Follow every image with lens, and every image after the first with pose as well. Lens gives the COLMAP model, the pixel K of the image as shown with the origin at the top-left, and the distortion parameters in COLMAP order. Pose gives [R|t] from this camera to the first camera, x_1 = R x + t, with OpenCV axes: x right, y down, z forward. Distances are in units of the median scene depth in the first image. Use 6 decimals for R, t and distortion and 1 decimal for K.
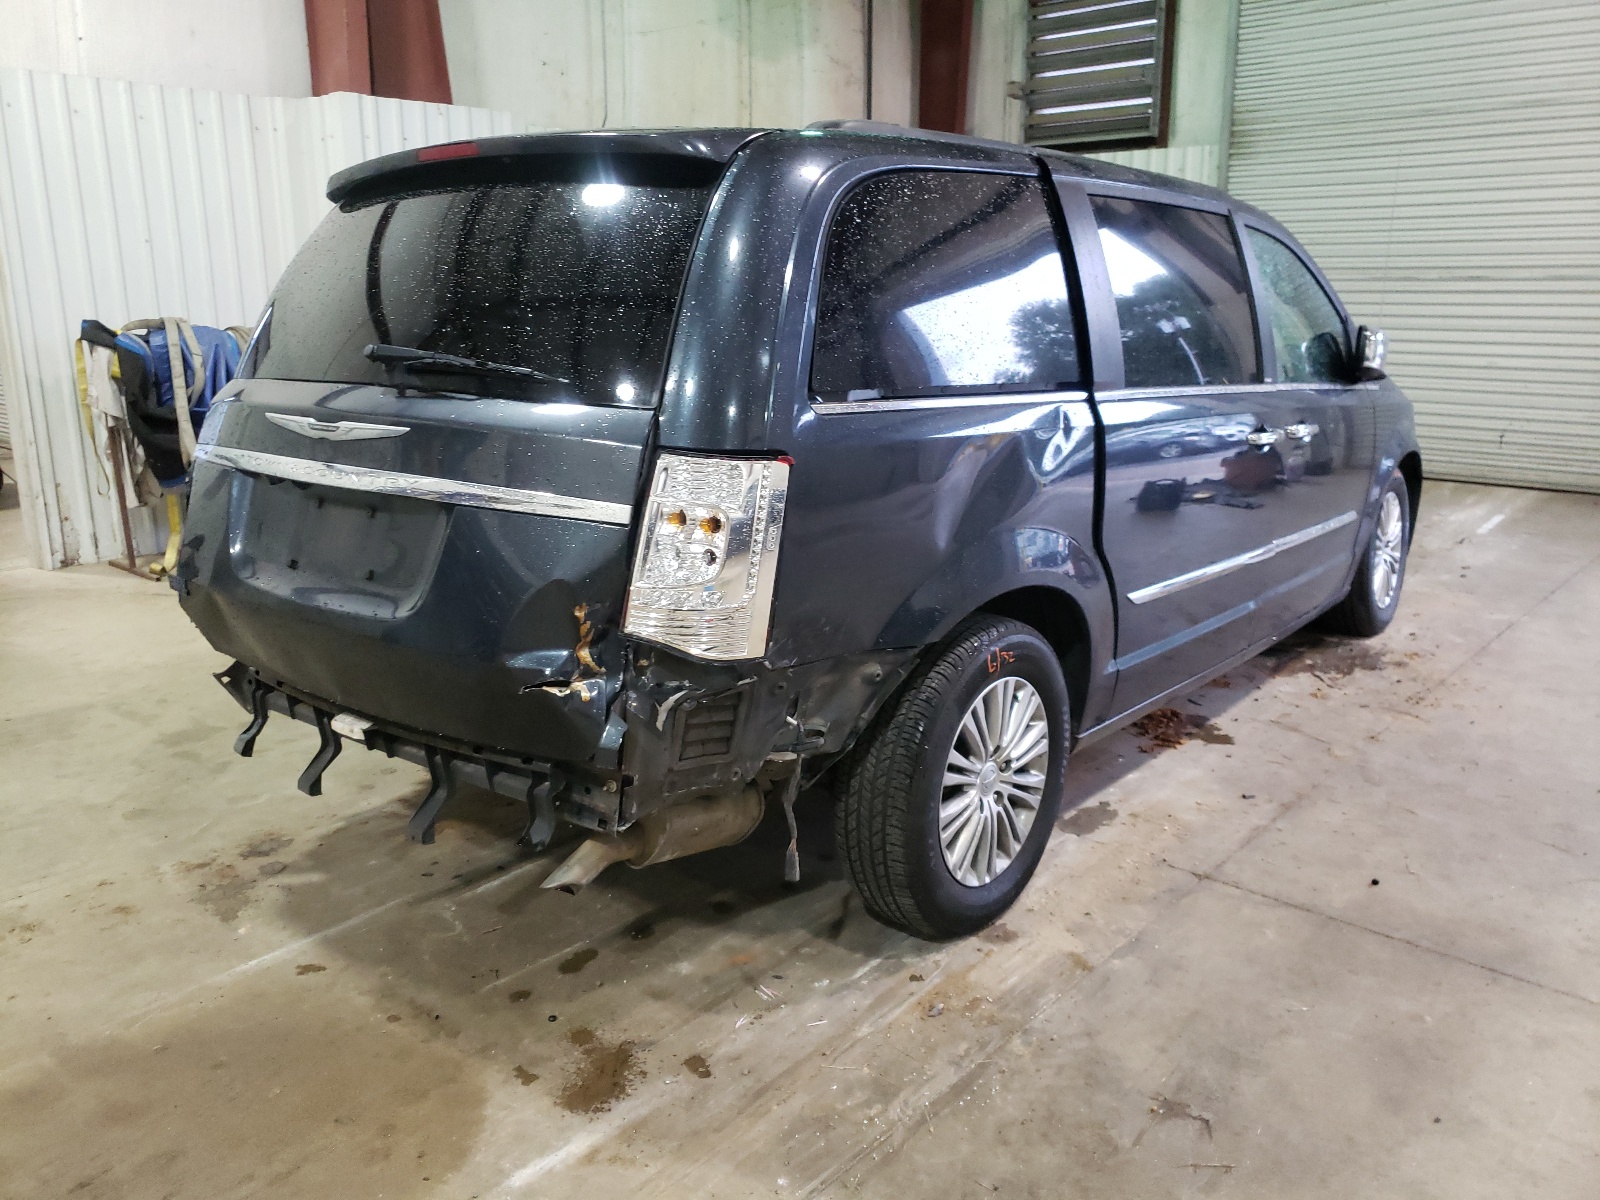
lens RADIAL K [[1221.9, 0, 794.7], [0, 1221.9, 571.0], [0, 0, 1]] dist [-0.005713, 0.040907]
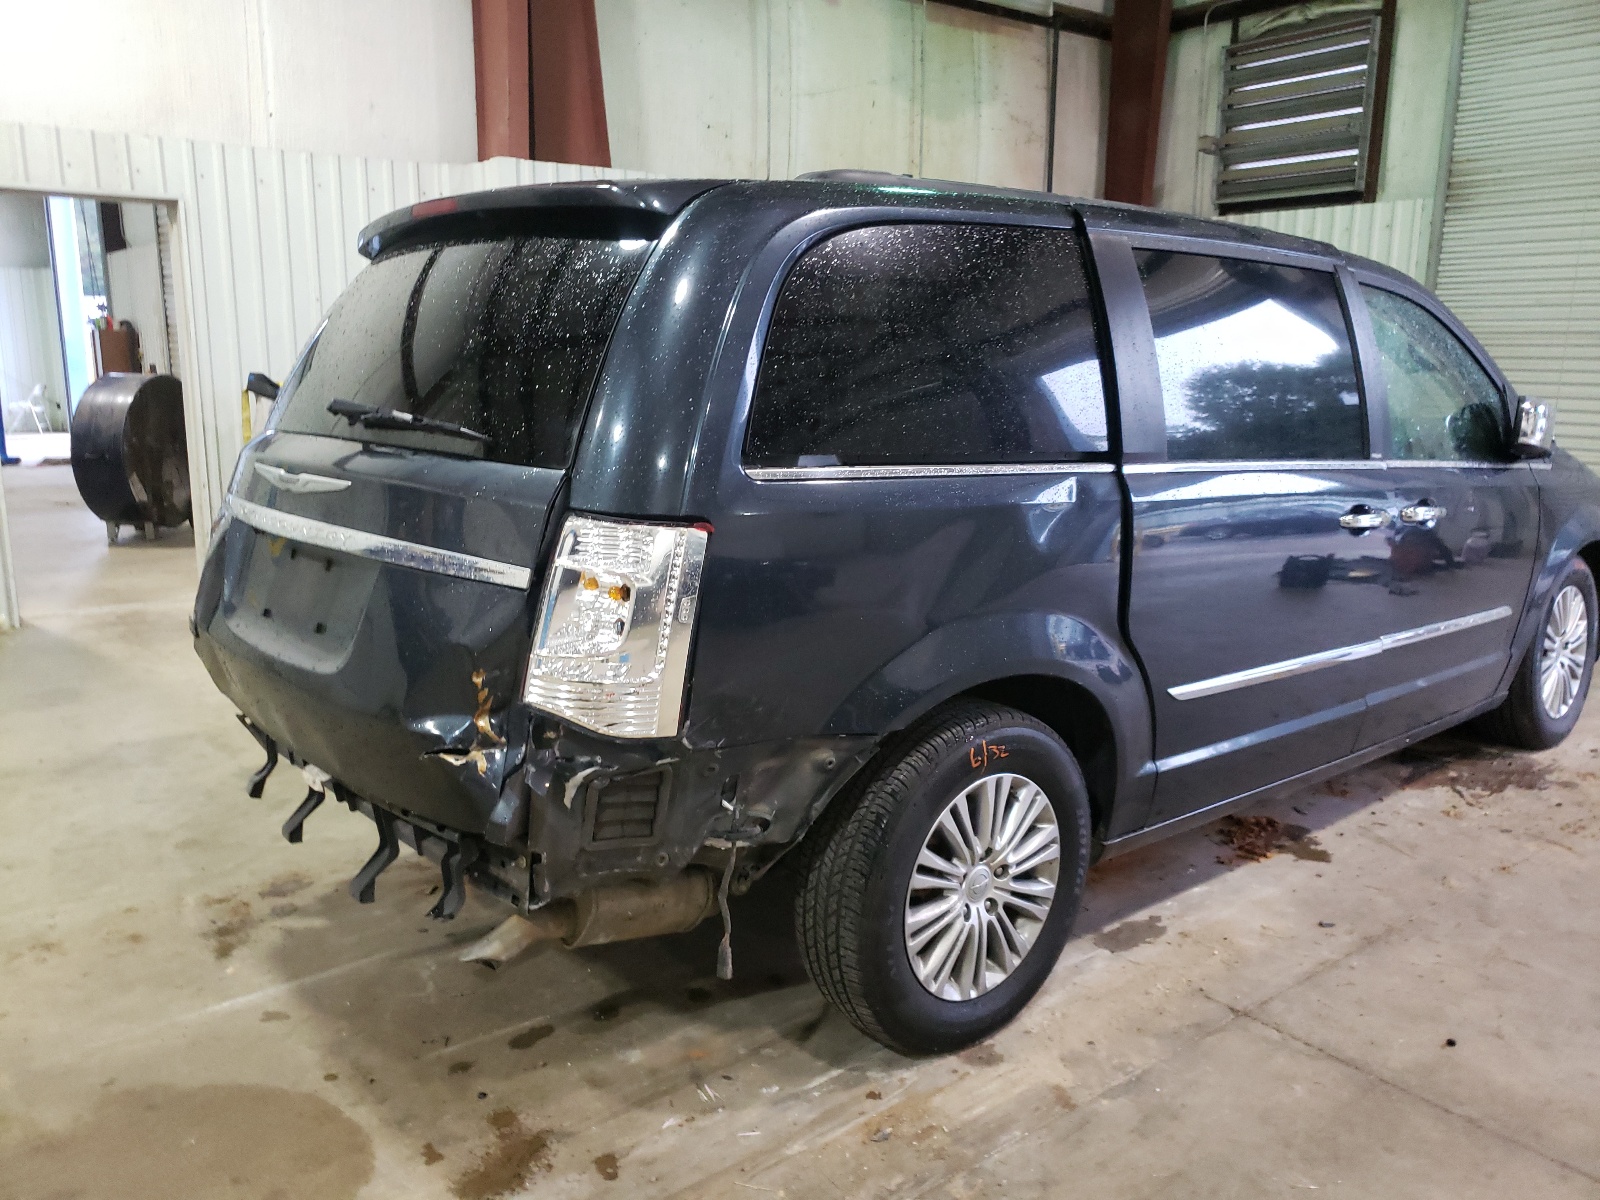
lens RADIAL K [[1233.8, 0, 788.8], [0, 1233.8, 601.2], [0, 0, 1]] dist [-0.049985, 0.118900]
pose [[0.983725, 0.045442, -0.173837, 0.167020], [-0.049863, 0.998532, -0.021147, -0.013440], [0.172621, 0.029471, 0.984547, 0.066488]]
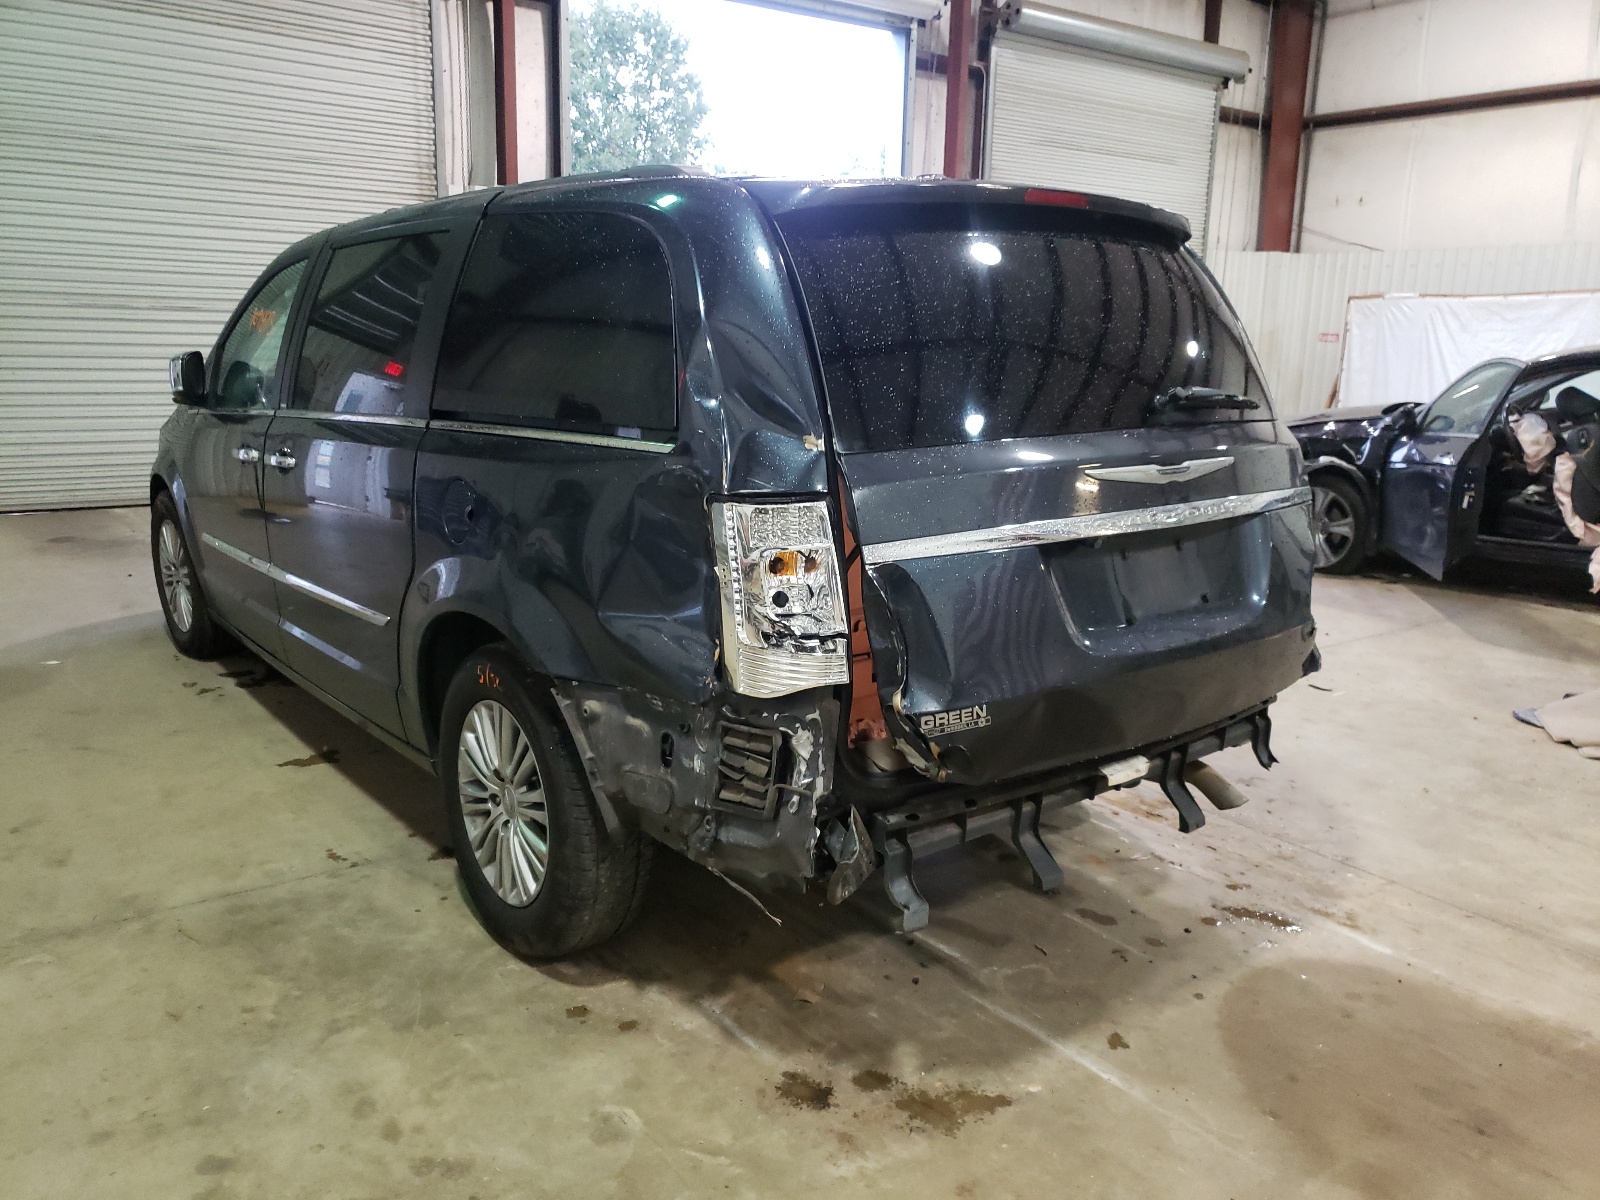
lens RADIAL K [[1221.9, 0, 794.7], [0, 1221.9, 571.0], [0, 0, 1]] dist [-0.005713, 0.040907]
pose [[0.235374, -0.181428, 0.954821, -1.219674], [0.197791, 0.970805, 0.135707, -0.198793], [-0.951566, 0.156913, 0.264387, 0.869668]]
